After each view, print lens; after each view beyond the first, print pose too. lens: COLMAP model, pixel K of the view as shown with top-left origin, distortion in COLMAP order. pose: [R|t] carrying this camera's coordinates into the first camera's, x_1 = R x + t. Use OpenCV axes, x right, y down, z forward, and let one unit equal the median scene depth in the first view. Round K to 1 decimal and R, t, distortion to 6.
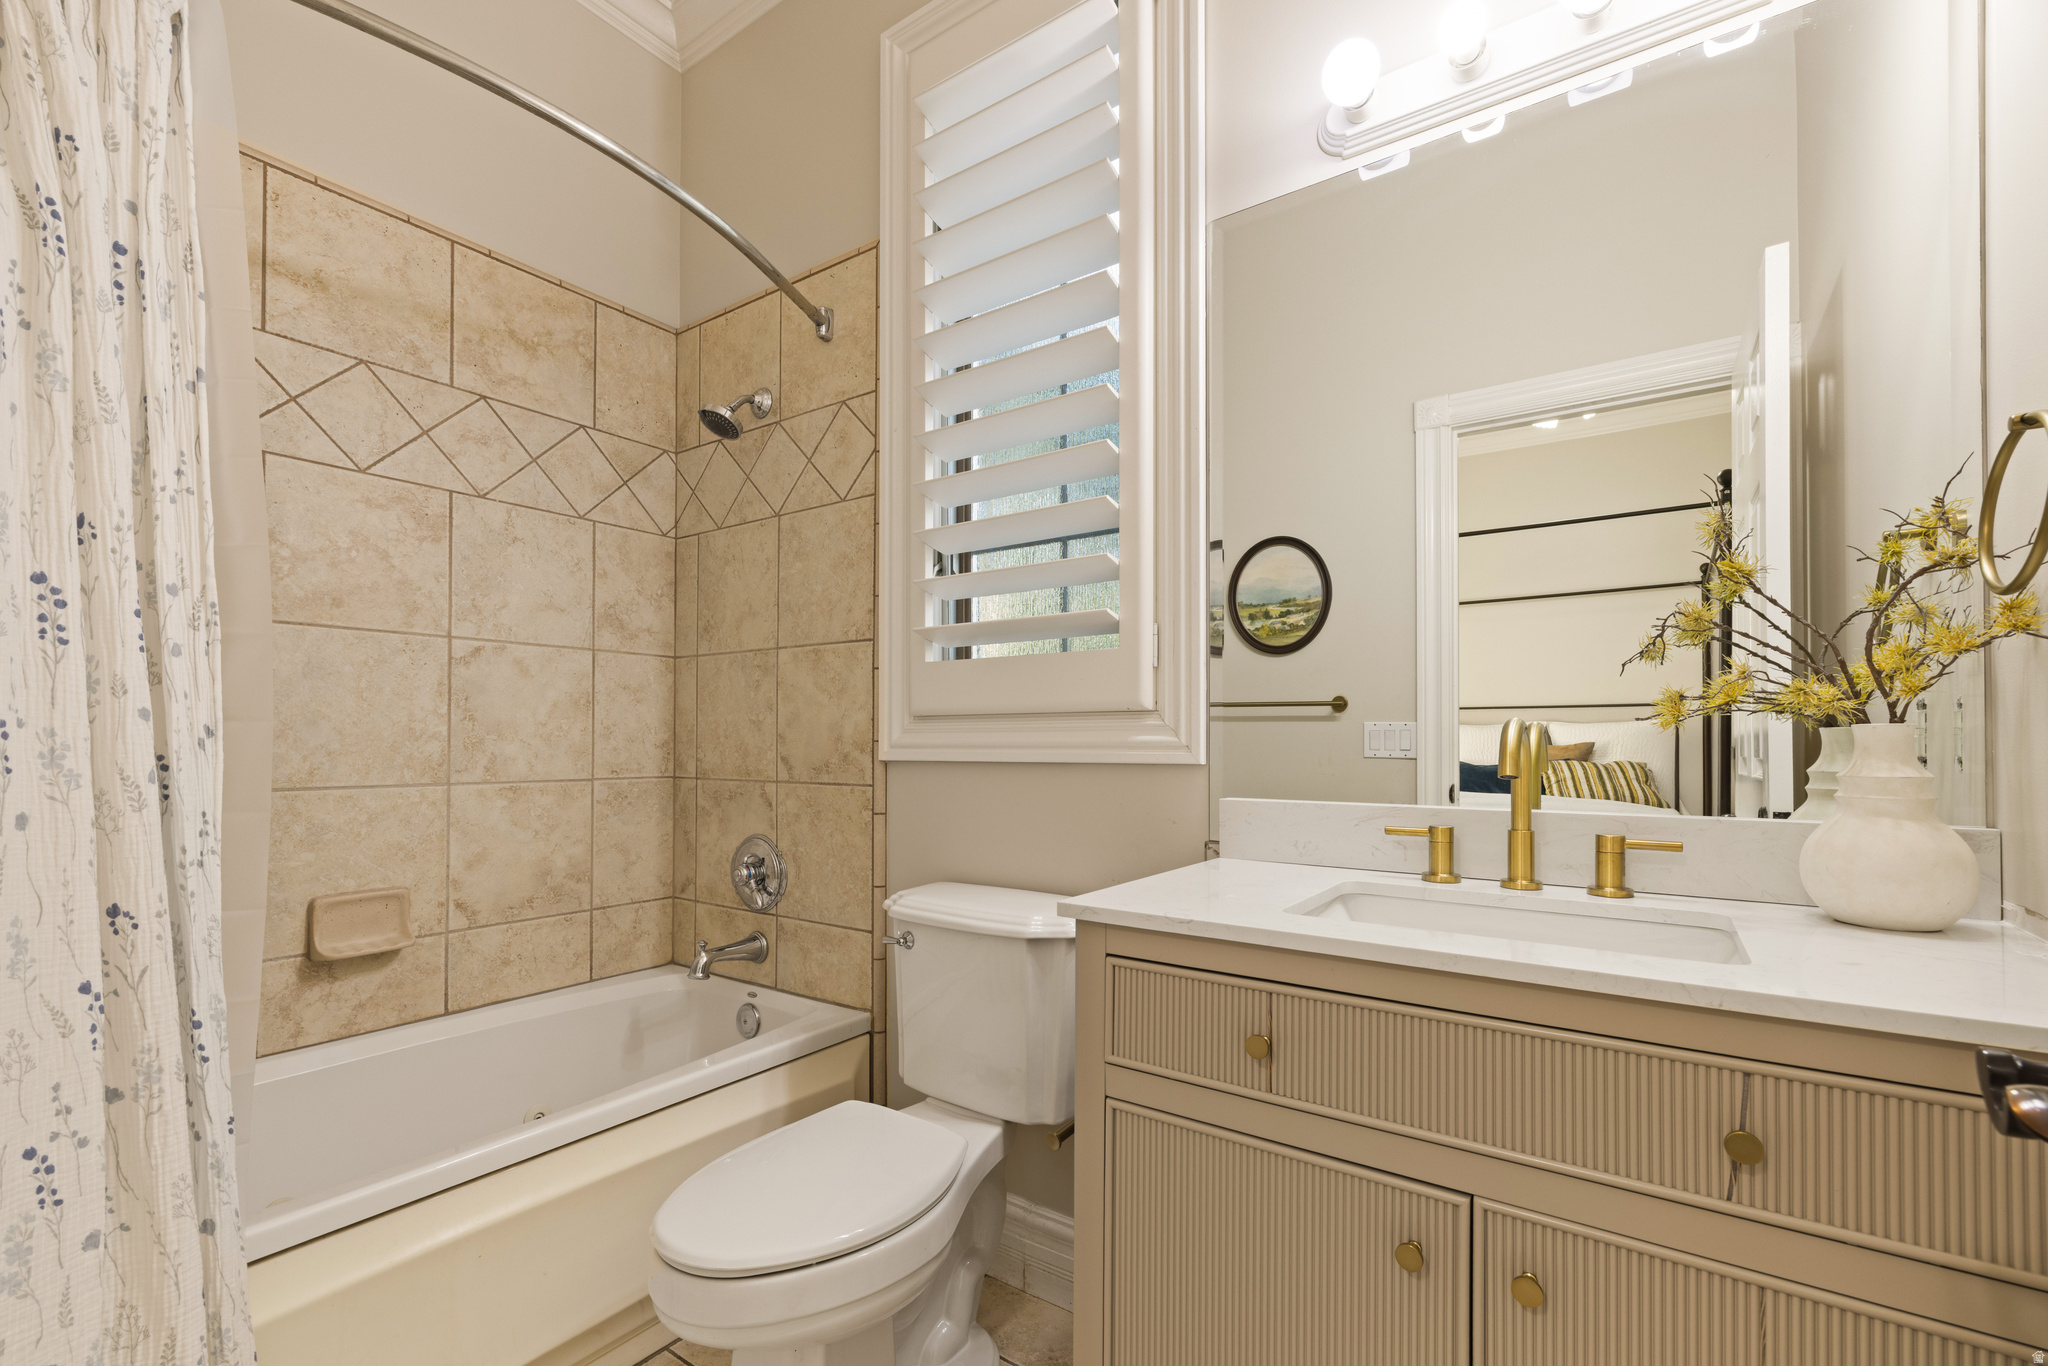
lens RADIAL K [[862.9, 0, 1018.8], [0, 862.9, 688.2], [0, 0, 1]] dist [0.000537, 0.000150]
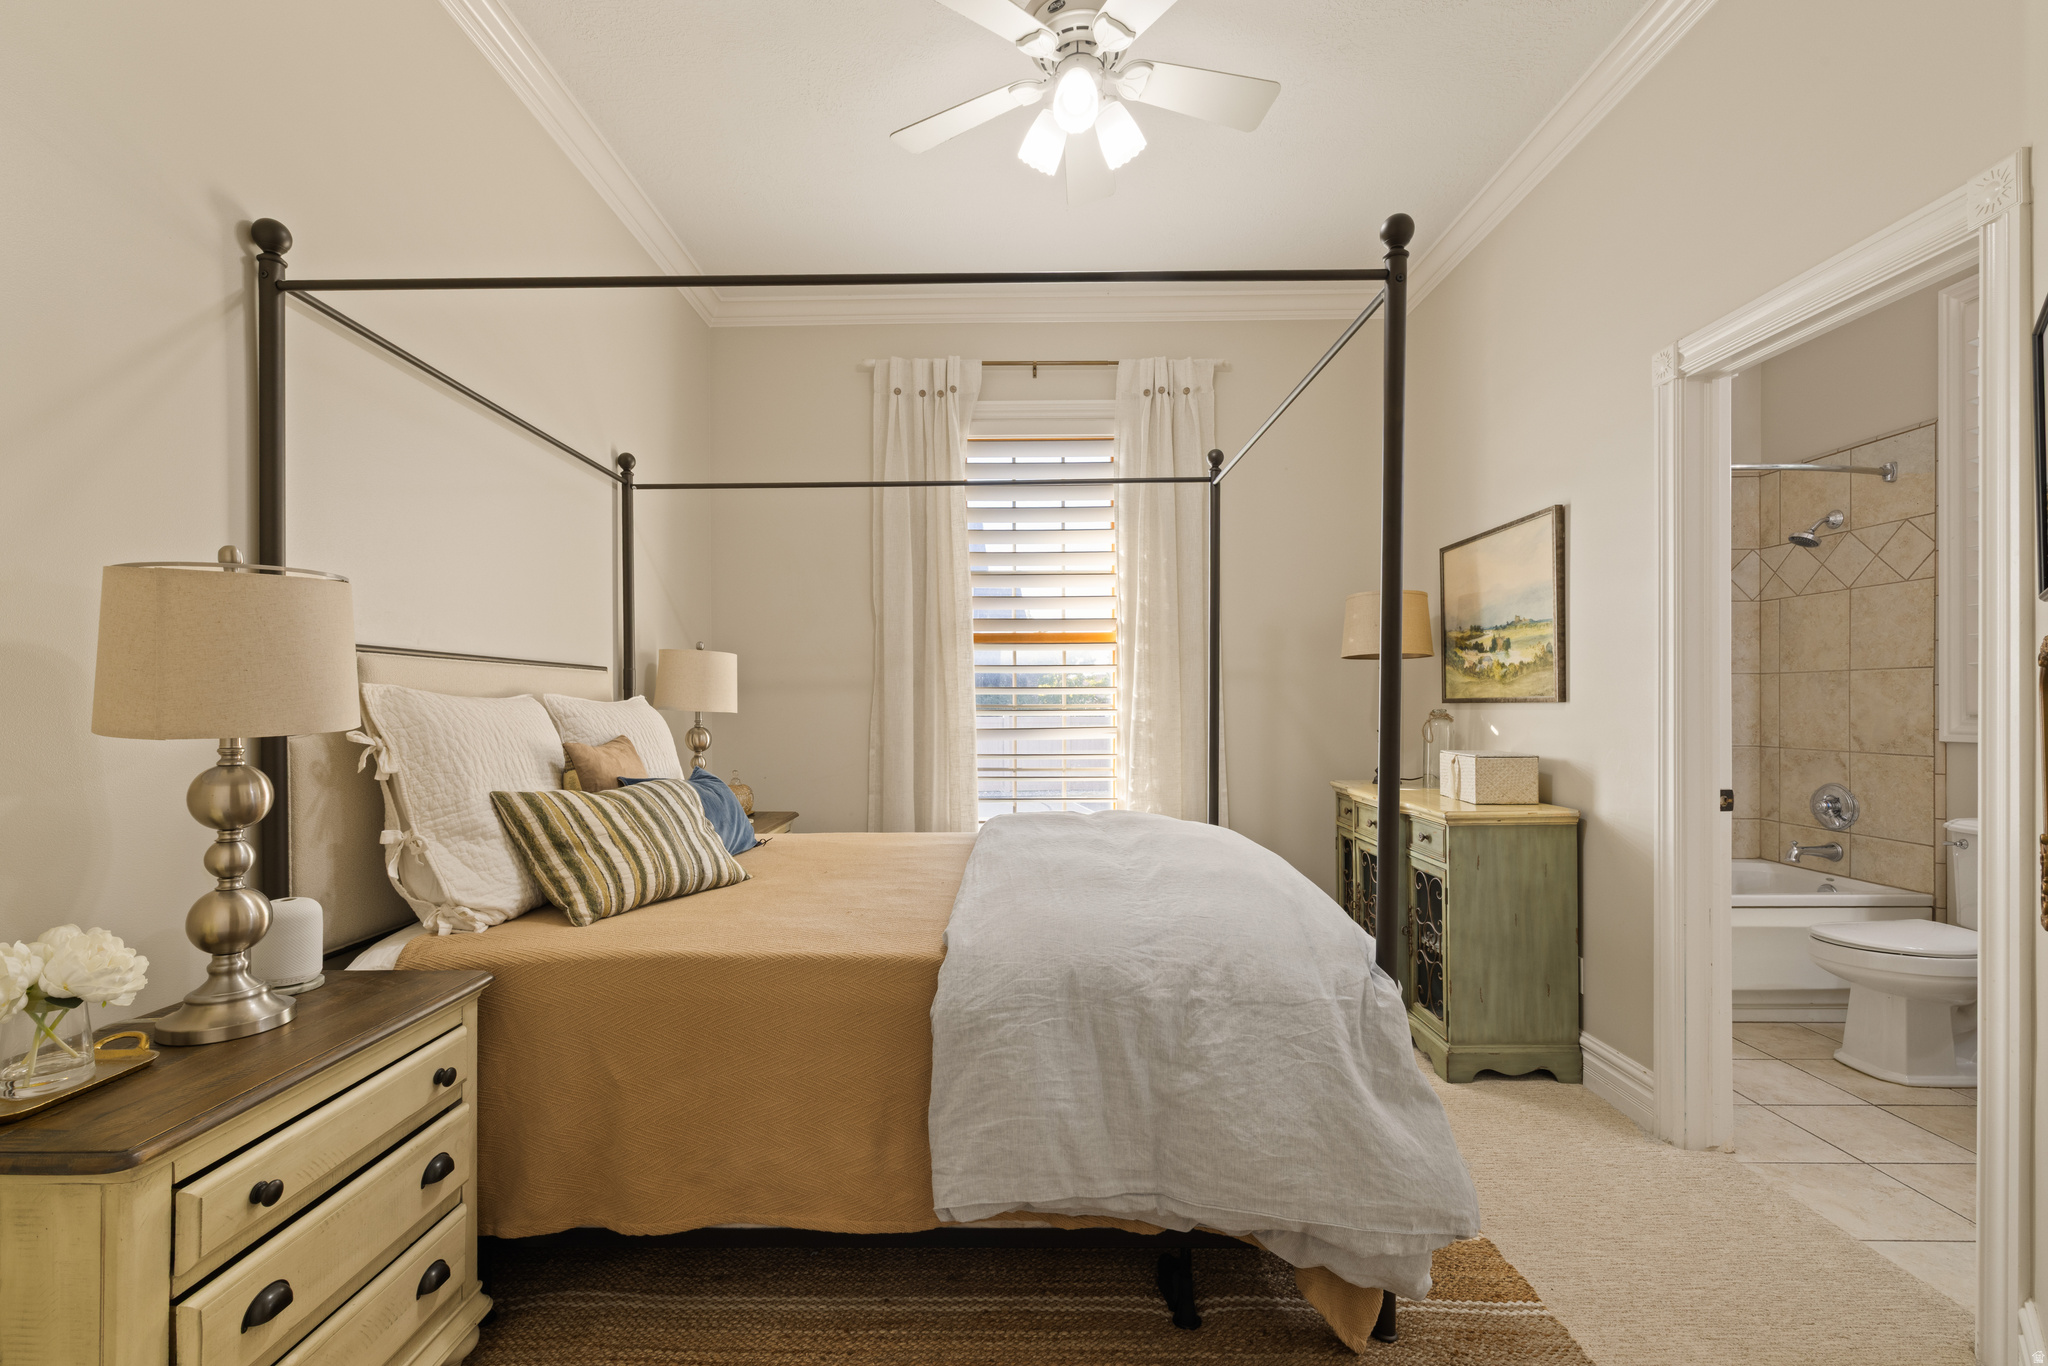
lens RADIAL K [[862.9, 0, 1018.8], [0, 862.9, 688.2], [0, 0, 1]] dist [0.000537, 0.000150]
pose [[0.556700, 0.000621, -0.830713, 0.202548], [0.023278, 0.999595, 0.016347, -0.075508], [0.830387, -0.028438, 0.556460, -1.215199]]
